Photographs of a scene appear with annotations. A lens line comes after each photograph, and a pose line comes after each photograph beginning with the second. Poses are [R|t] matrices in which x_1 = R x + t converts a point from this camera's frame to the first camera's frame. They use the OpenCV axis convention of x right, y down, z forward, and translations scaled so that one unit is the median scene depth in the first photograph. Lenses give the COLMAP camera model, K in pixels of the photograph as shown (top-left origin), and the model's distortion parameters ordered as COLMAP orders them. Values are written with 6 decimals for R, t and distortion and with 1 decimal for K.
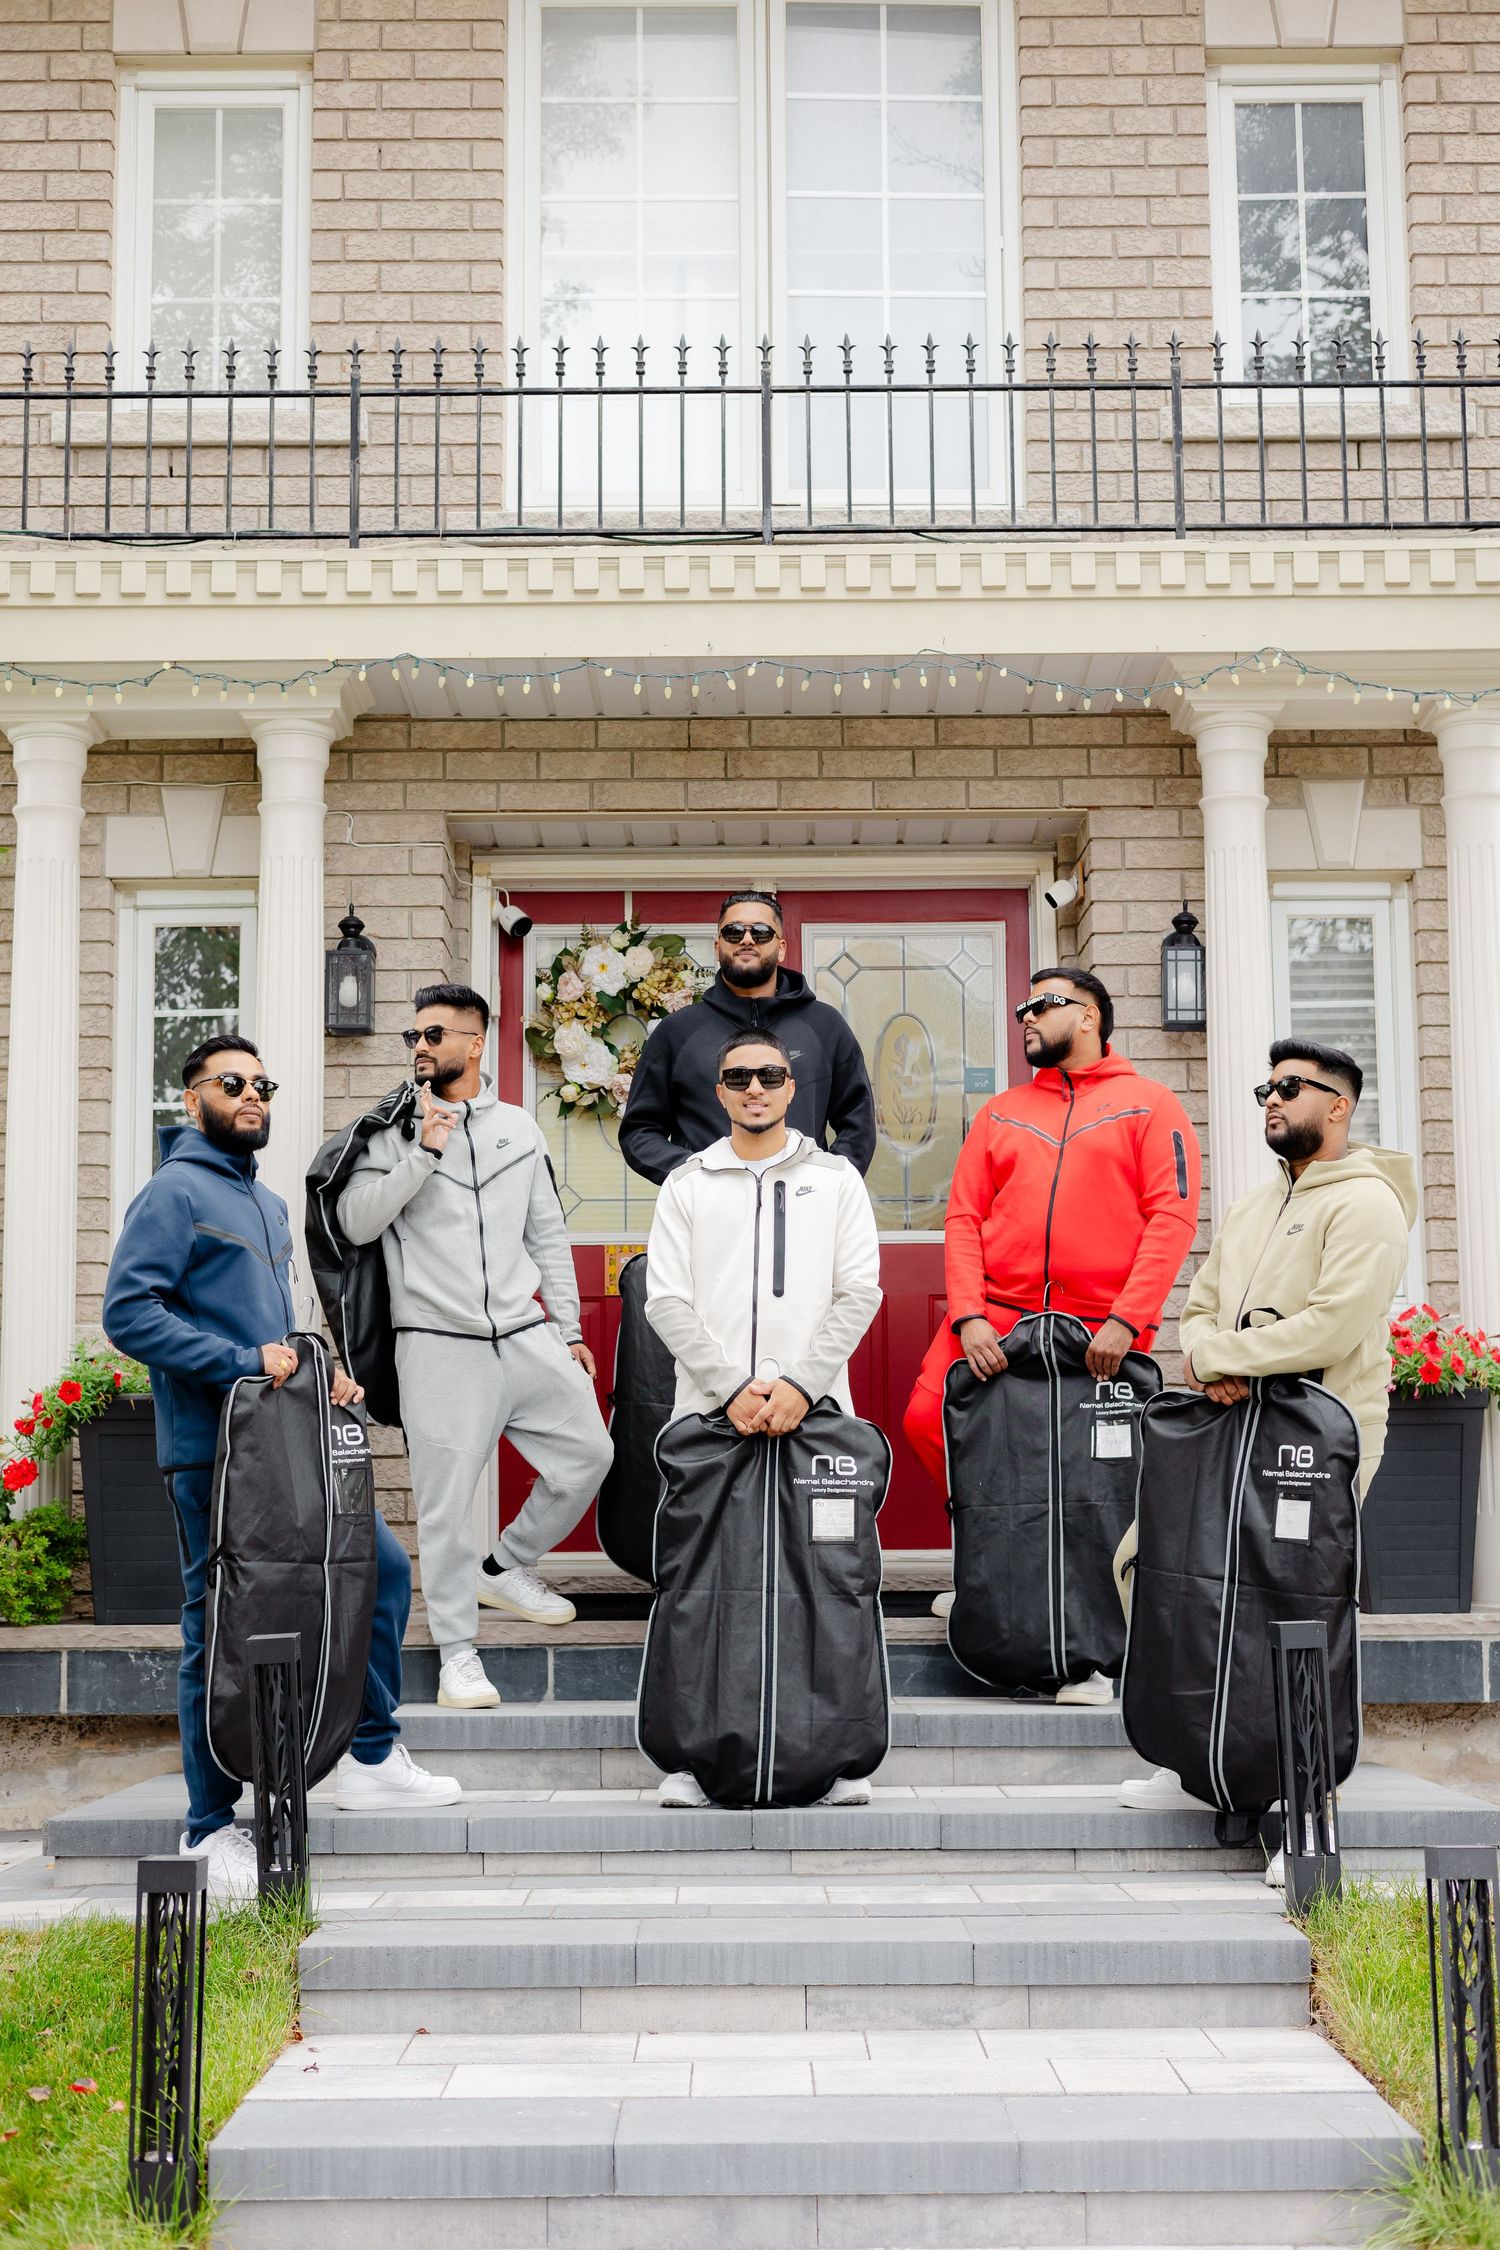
lens RADIAL K [[3232.9, 0, 750.0], [0, 3232.9, 1125.0], [0, 0, 1]] dist [-0.016067, 0.079352]
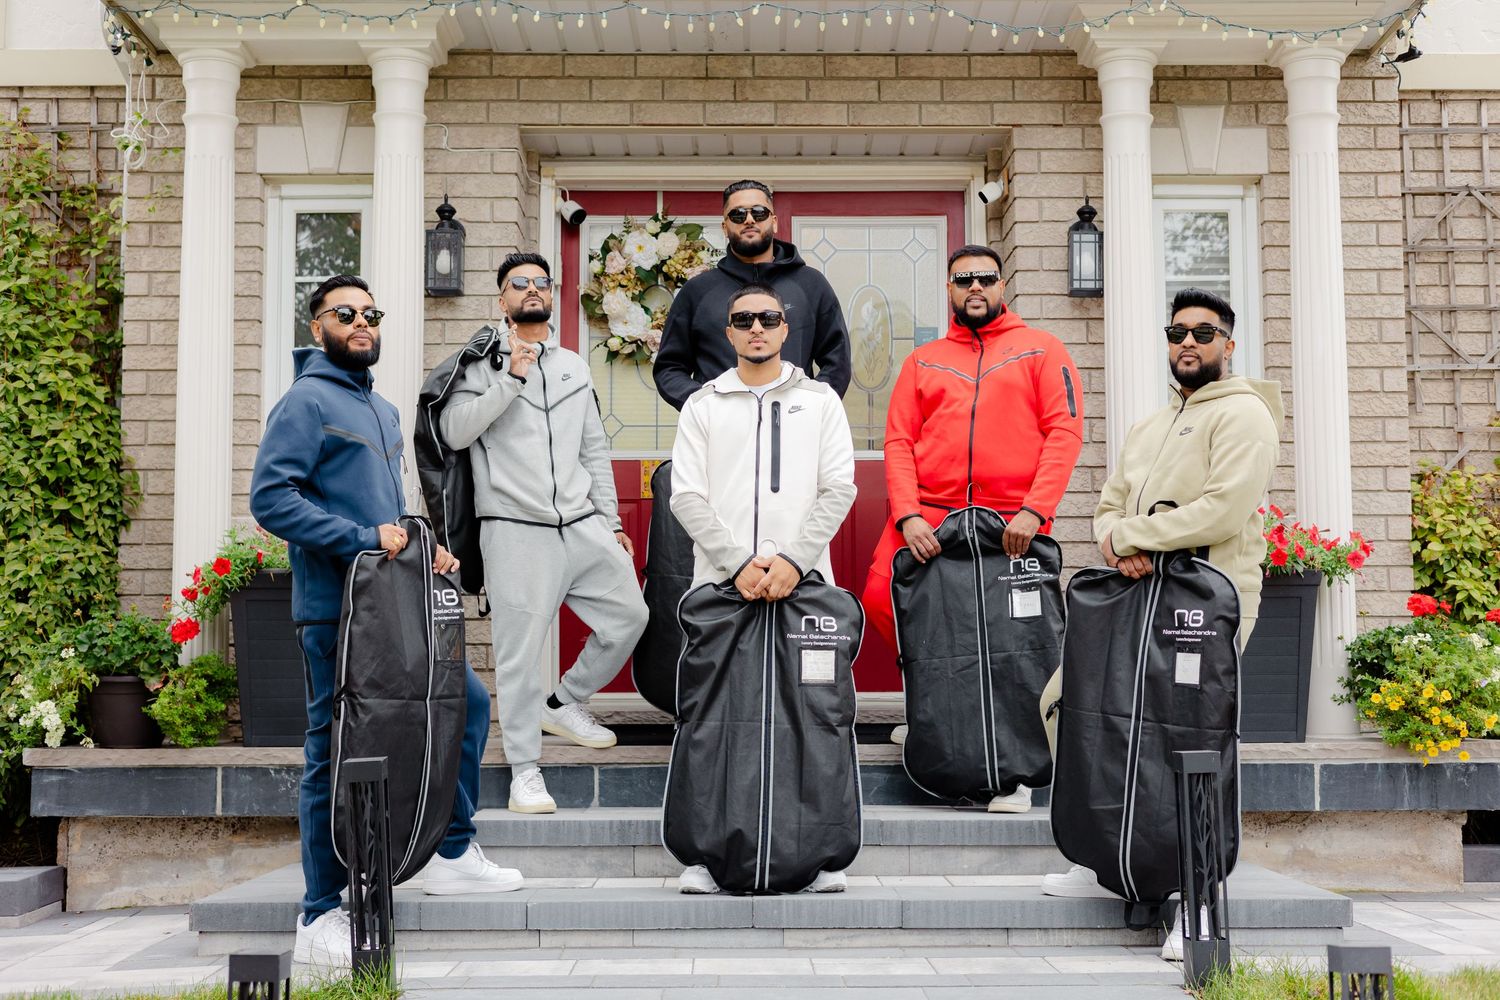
lens RADIAL K [[2164.5, 0, 758.8], [0, 2164.5, 482.4], [0, 0, 1]] dist [0.017047, 0.011296]
pose [[0.999968, 0.005260, 0.006018, -0.002446], [-0.005460, 0.999412, 0.033838, 0.017943], [-0.005837, -0.033870, 0.999409, 0.131927]]
